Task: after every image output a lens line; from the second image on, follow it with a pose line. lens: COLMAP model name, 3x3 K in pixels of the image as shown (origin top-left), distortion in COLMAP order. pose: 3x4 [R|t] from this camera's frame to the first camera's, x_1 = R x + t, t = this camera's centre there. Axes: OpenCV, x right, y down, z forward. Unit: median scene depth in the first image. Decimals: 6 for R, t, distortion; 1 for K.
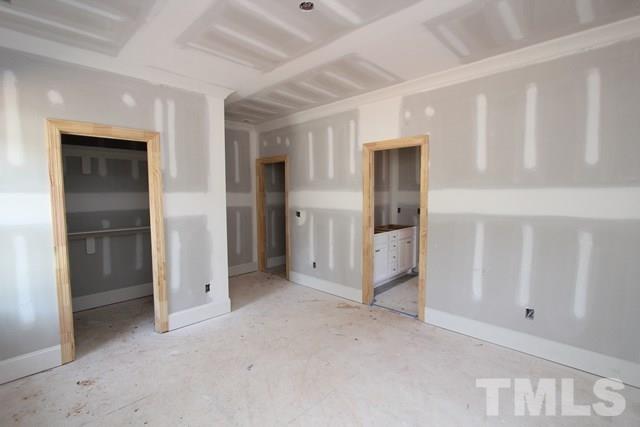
lens RADIAL K [[294.3, 0, 322.1], [0, 294.3, 209.2], [0, 0, 1]] dist [-0.017567, 0.001263]
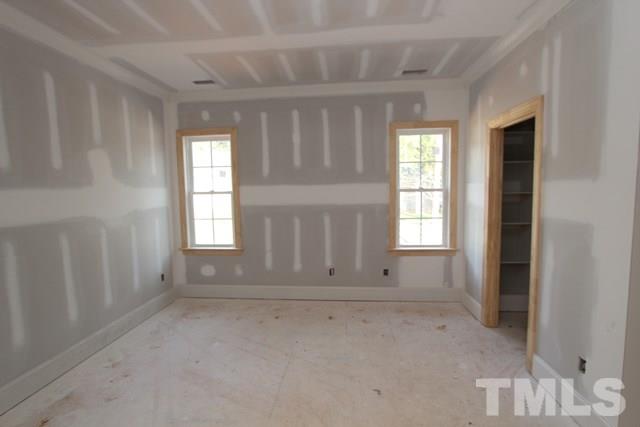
lens RADIAL K [[294.3, 0, 322.1], [0, 294.3, 209.2], [0, 0, 1]] dist [-0.017567, 0.001263]
pose [[-0.782639, 0.067329, -0.618824, 0.318677], [-0.007036, 0.993113, 0.116951, -0.071790], [0.622437, 0.095884, -0.776775, 1.303616]]
